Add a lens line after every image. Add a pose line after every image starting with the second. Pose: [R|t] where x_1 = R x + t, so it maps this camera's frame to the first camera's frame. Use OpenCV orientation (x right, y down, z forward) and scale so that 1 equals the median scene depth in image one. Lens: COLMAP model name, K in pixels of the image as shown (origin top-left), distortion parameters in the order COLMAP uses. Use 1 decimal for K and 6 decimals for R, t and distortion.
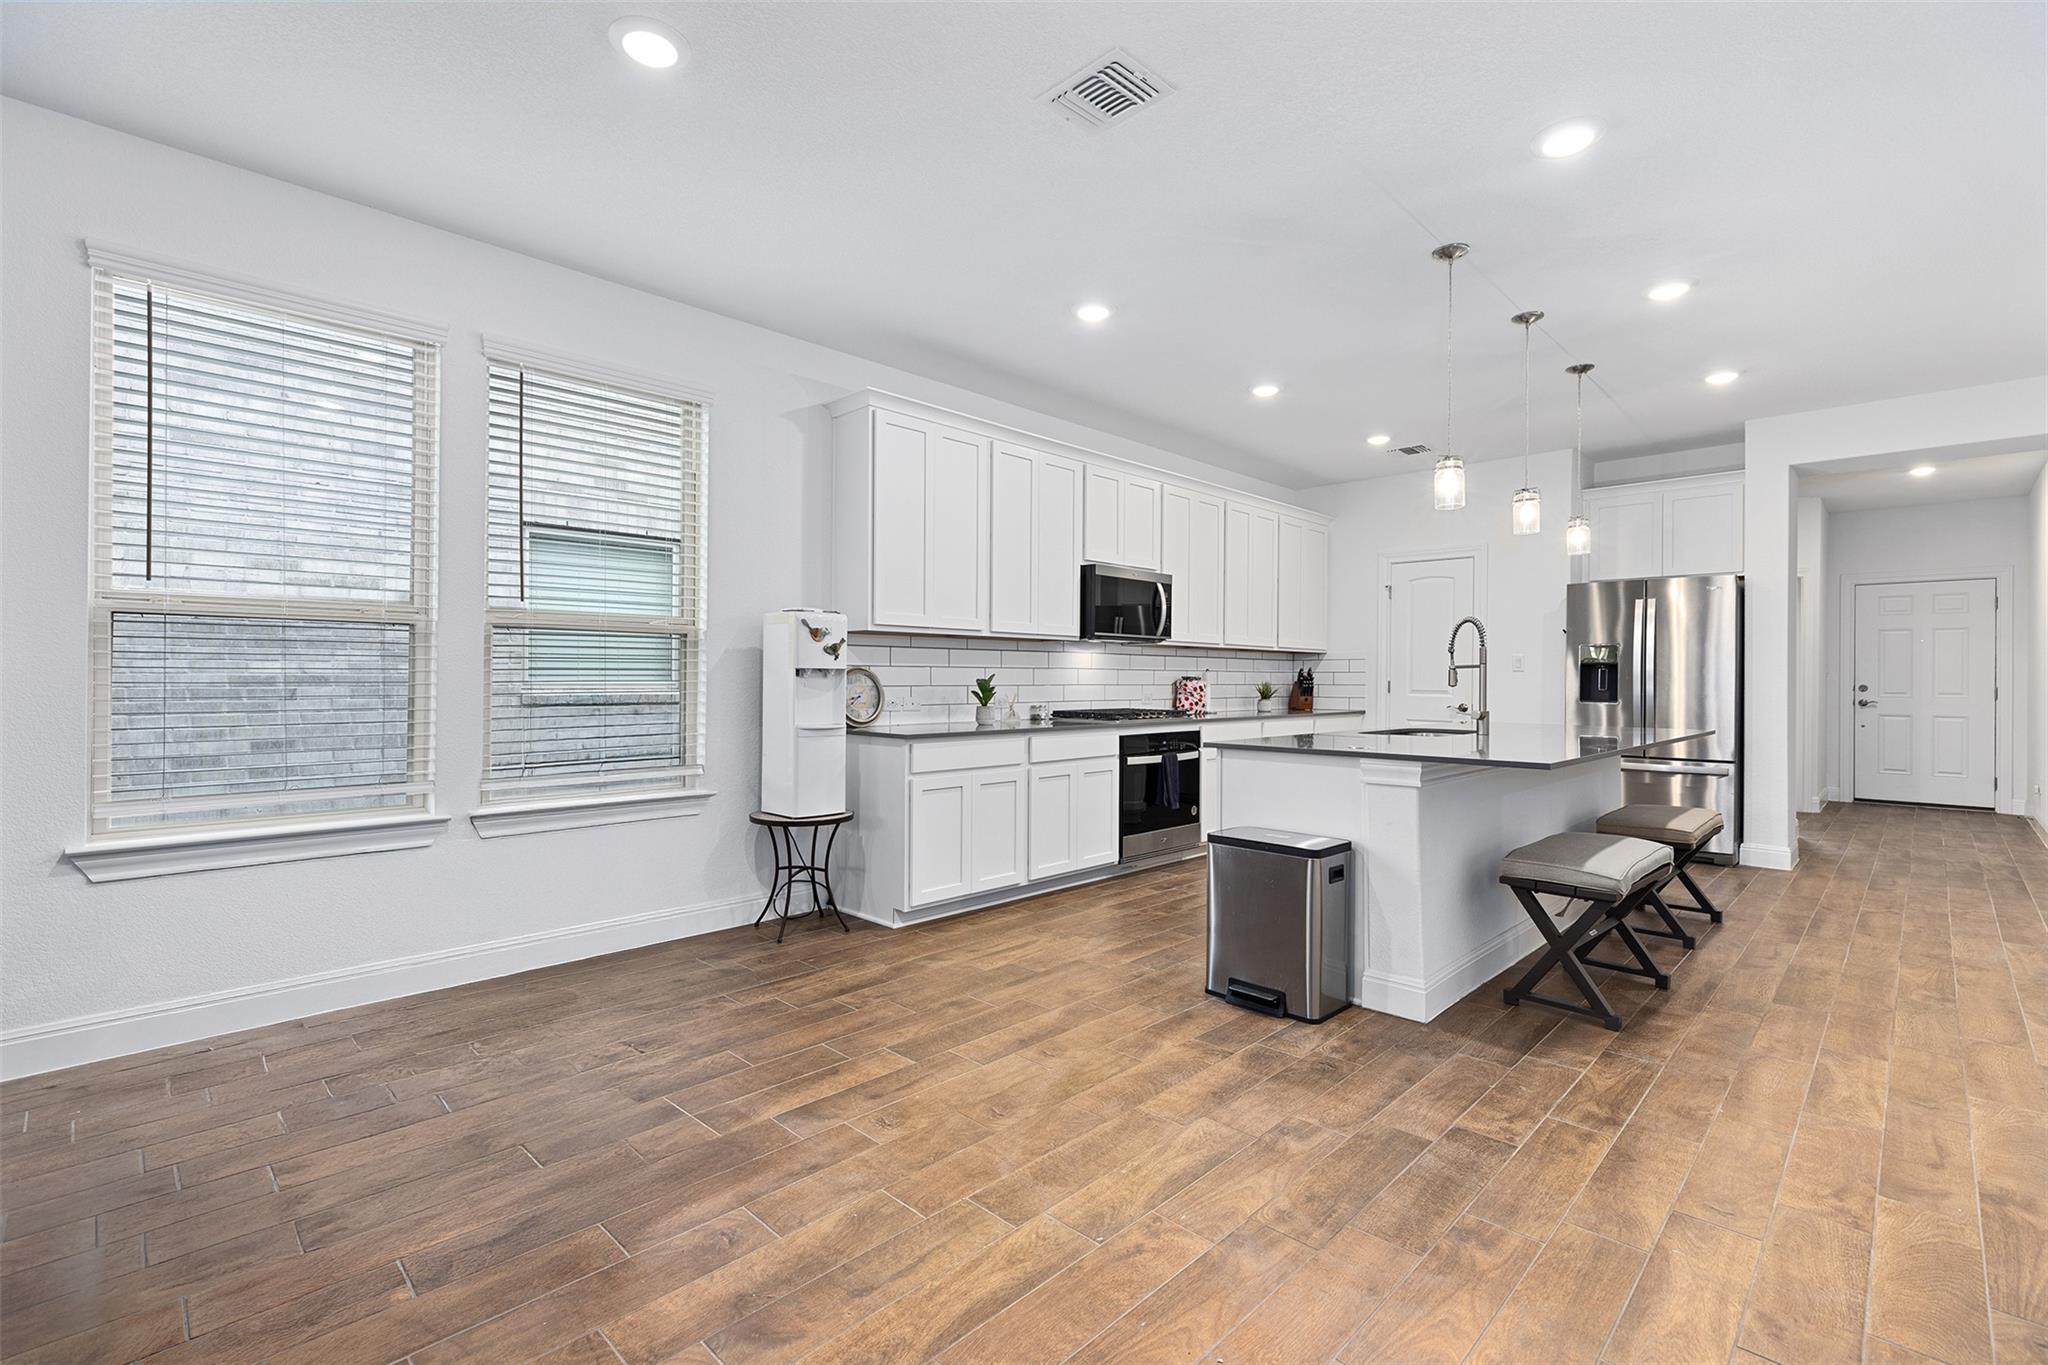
lens RADIAL K [[932.0, 0, 1010.1], [0, 932.0, 679.7], [0, 0, 1]] dist [-0.000495, 0.003231]
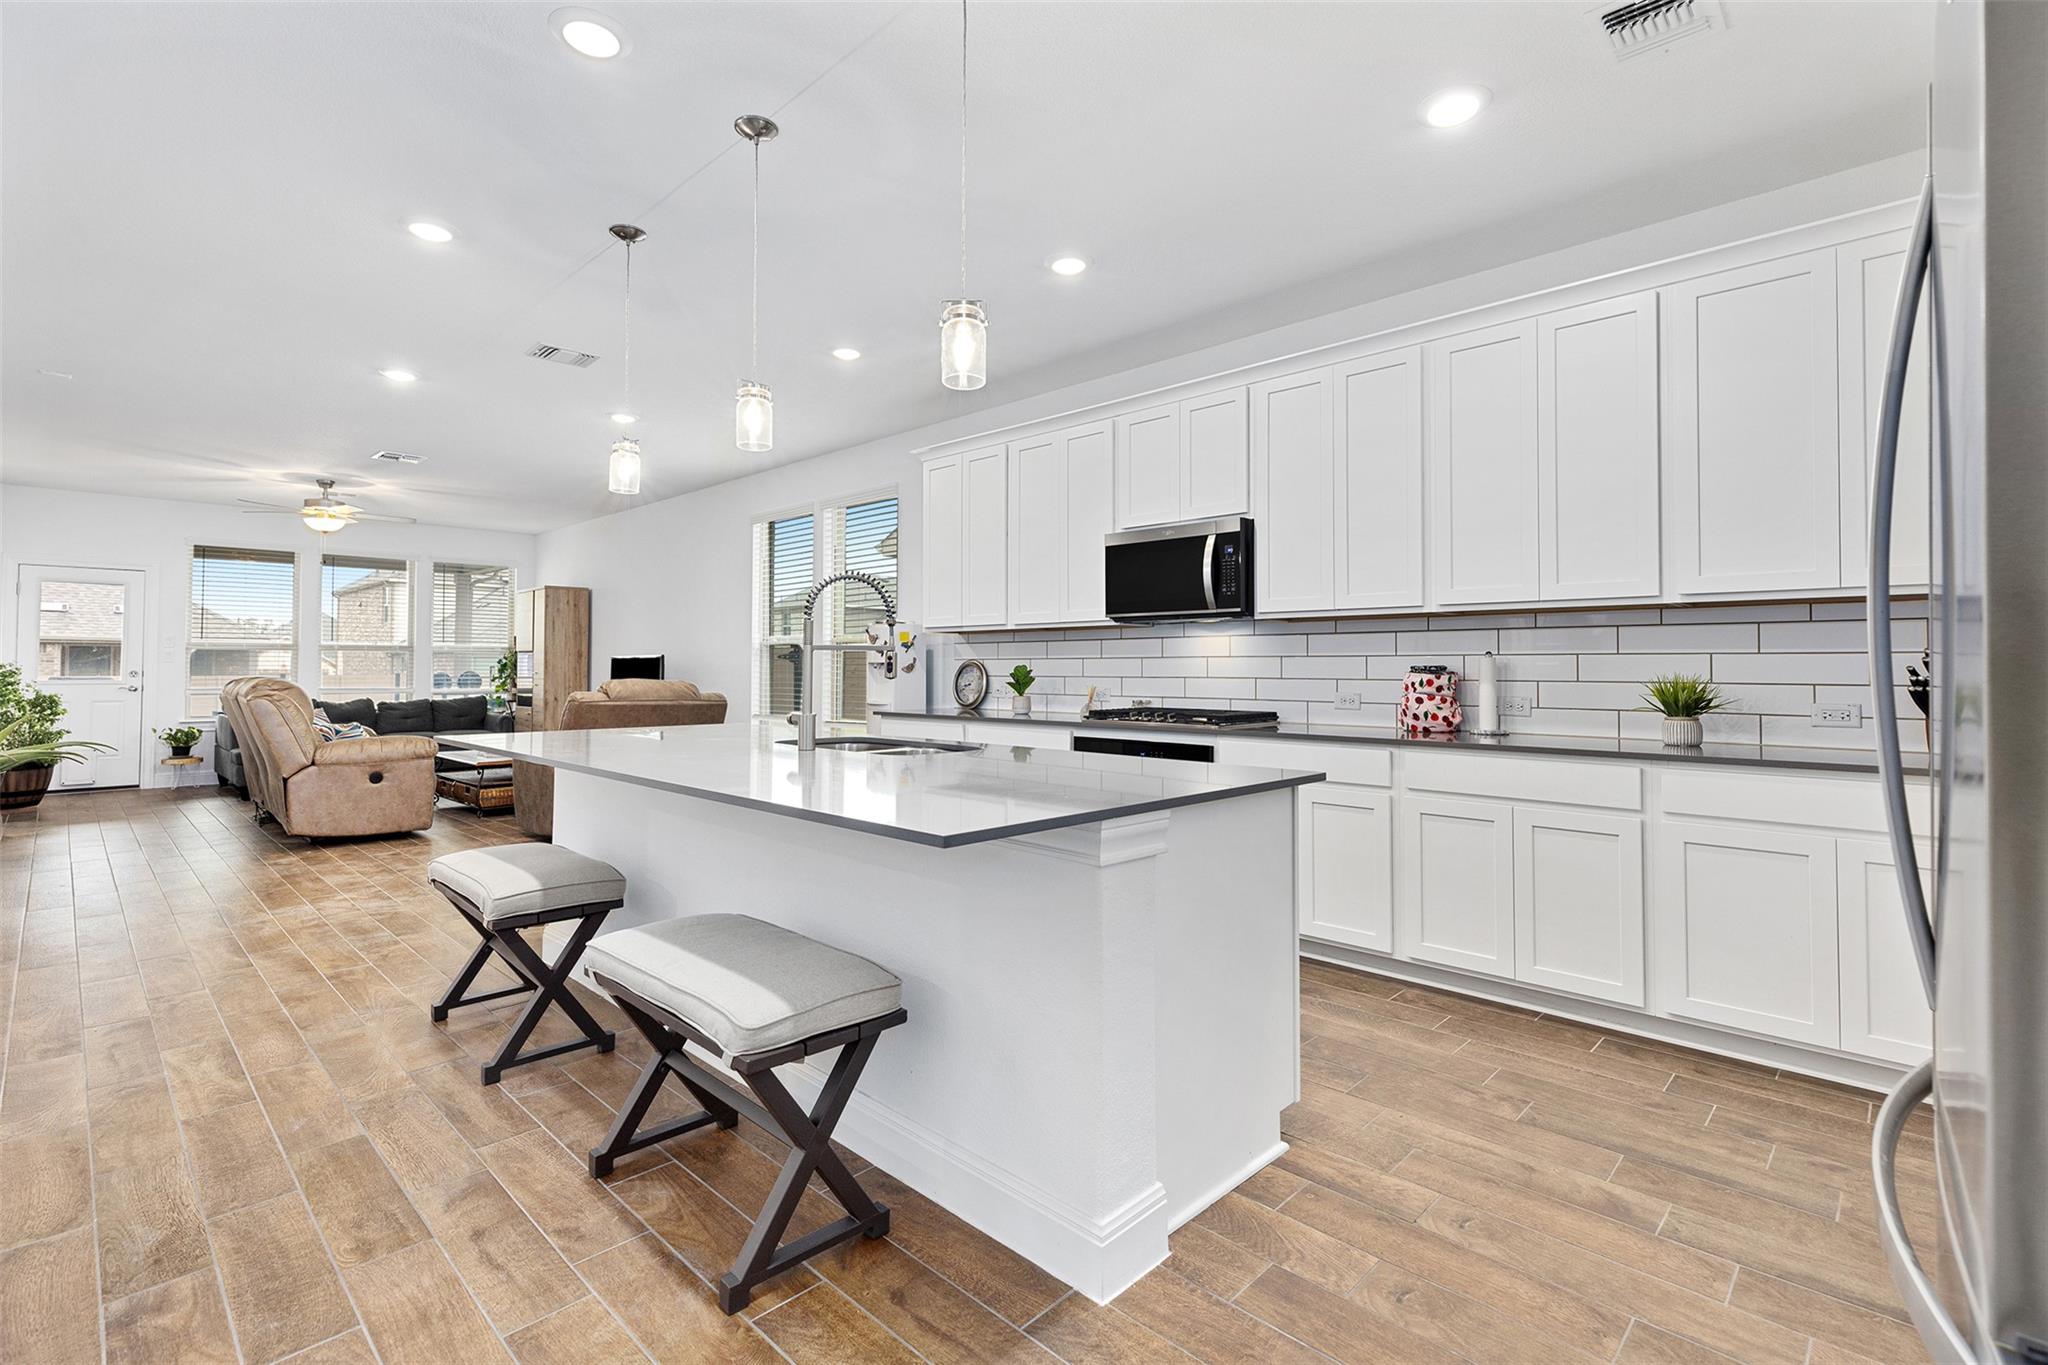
lens RADIAL K [[932.0, 0, 1027.3], [0, 932.0, 665.8], [0, 0, 1]] dist [-0.000495, 0.003231]
pose [[0.009439, -0.006151, -0.999937, 1.016023], [-0.001987, 0.999979, -0.006170, 0.001176], [0.999953, 0.002045, 0.009426, 0.995139]]
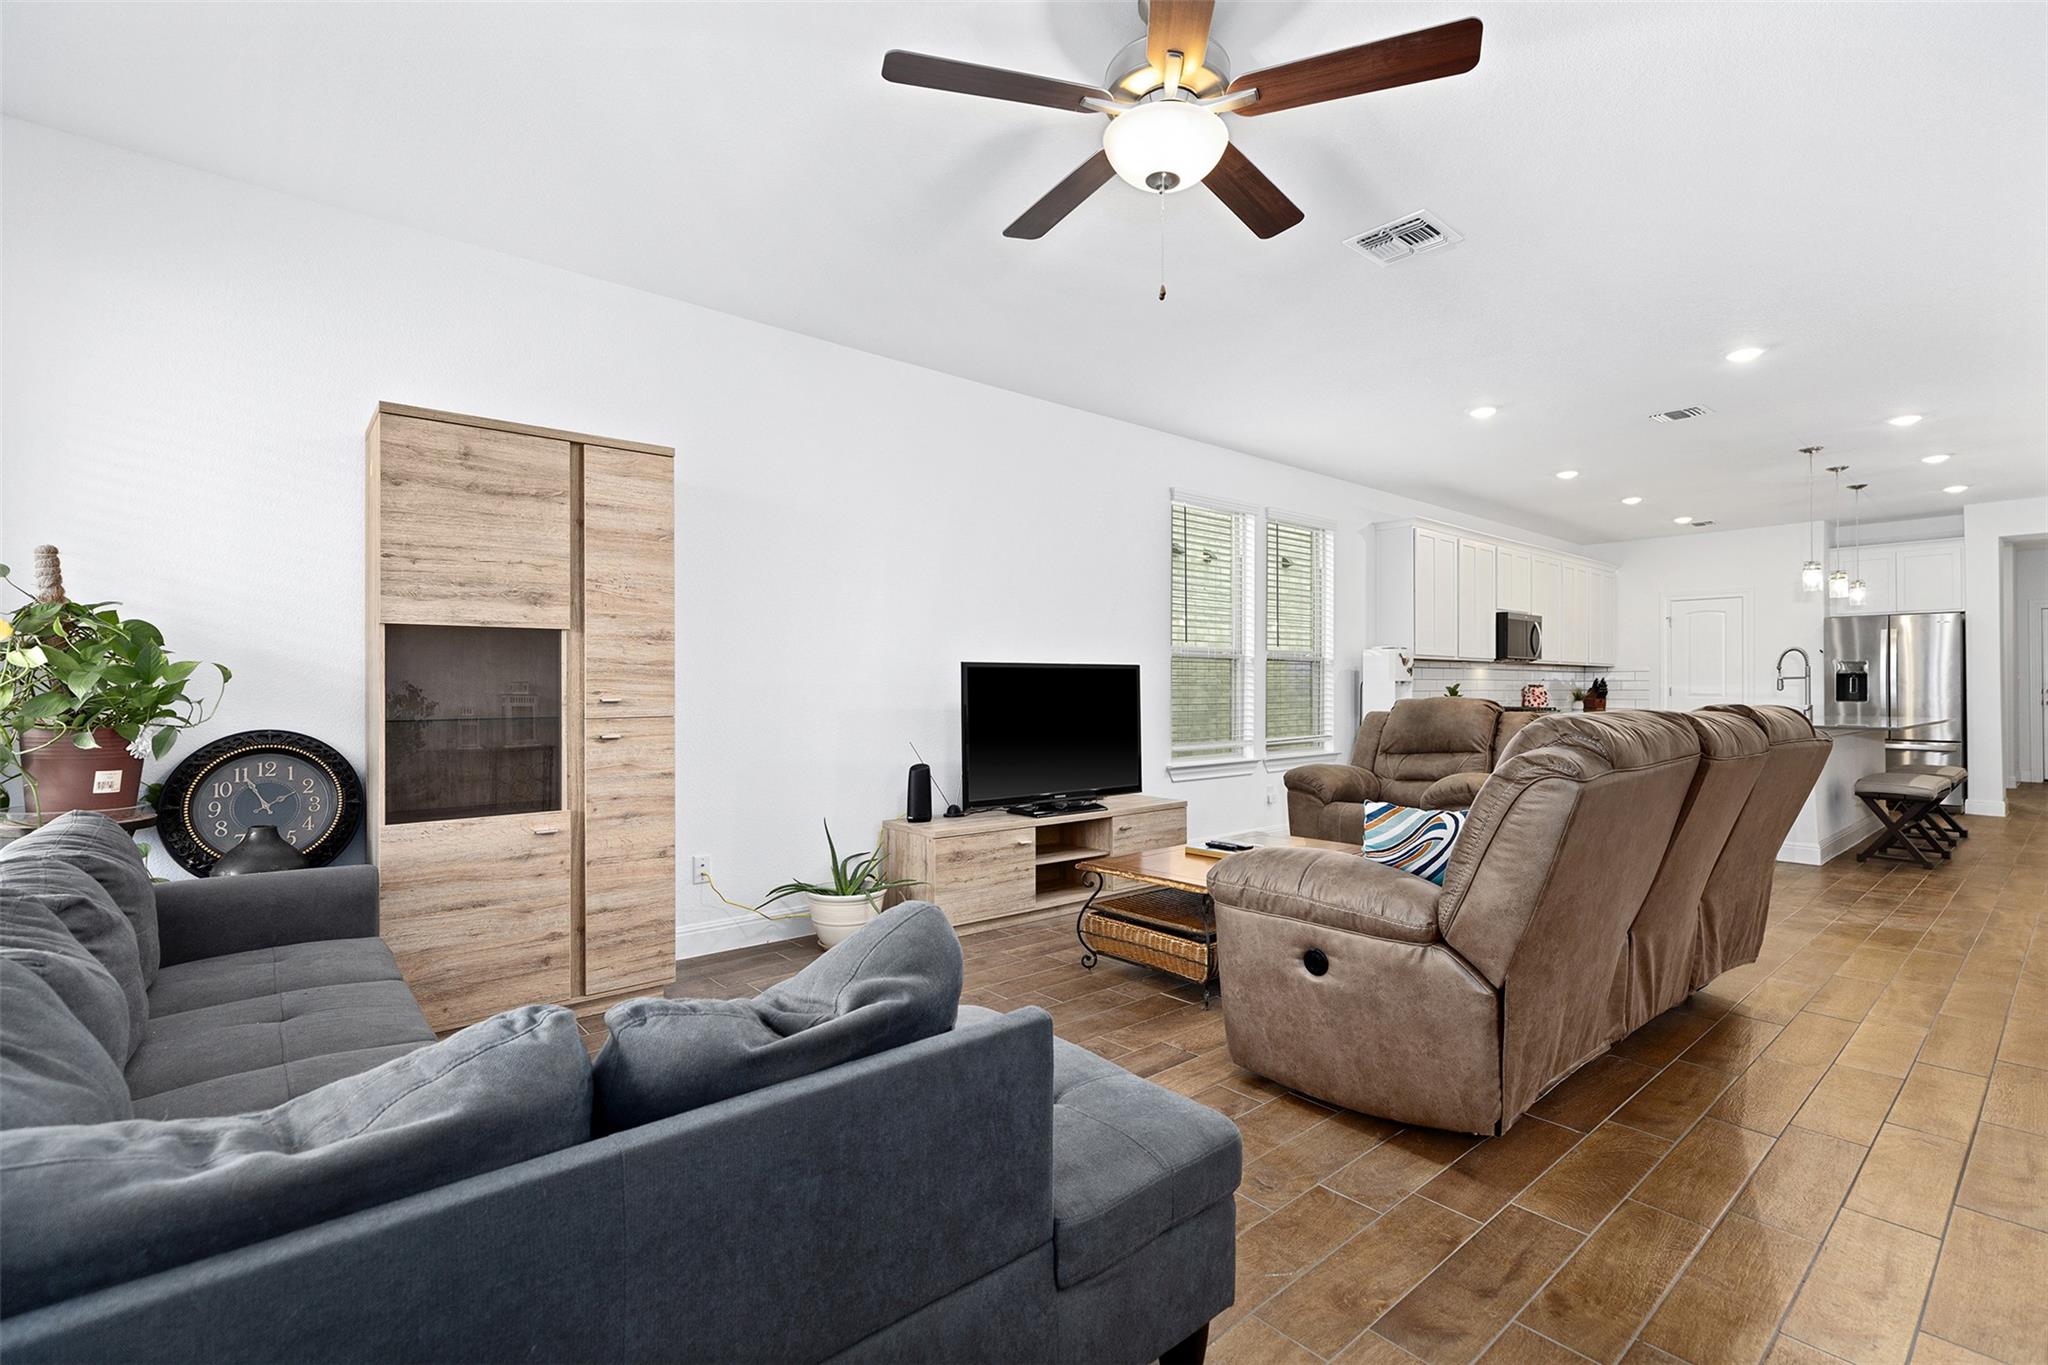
lens RADIAL K [[932.0, 0, 992.5], [0, 932.0, 676.6], [0, 0, 1]] dist [-0.000495, 0.003231]
pose [[0.995624, -0.005142, -0.093310, -0.665940], [0.004196, 0.999938, -0.010325, -0.004374], [0.093358, 0.009888, 0.995584, -0.669446]]
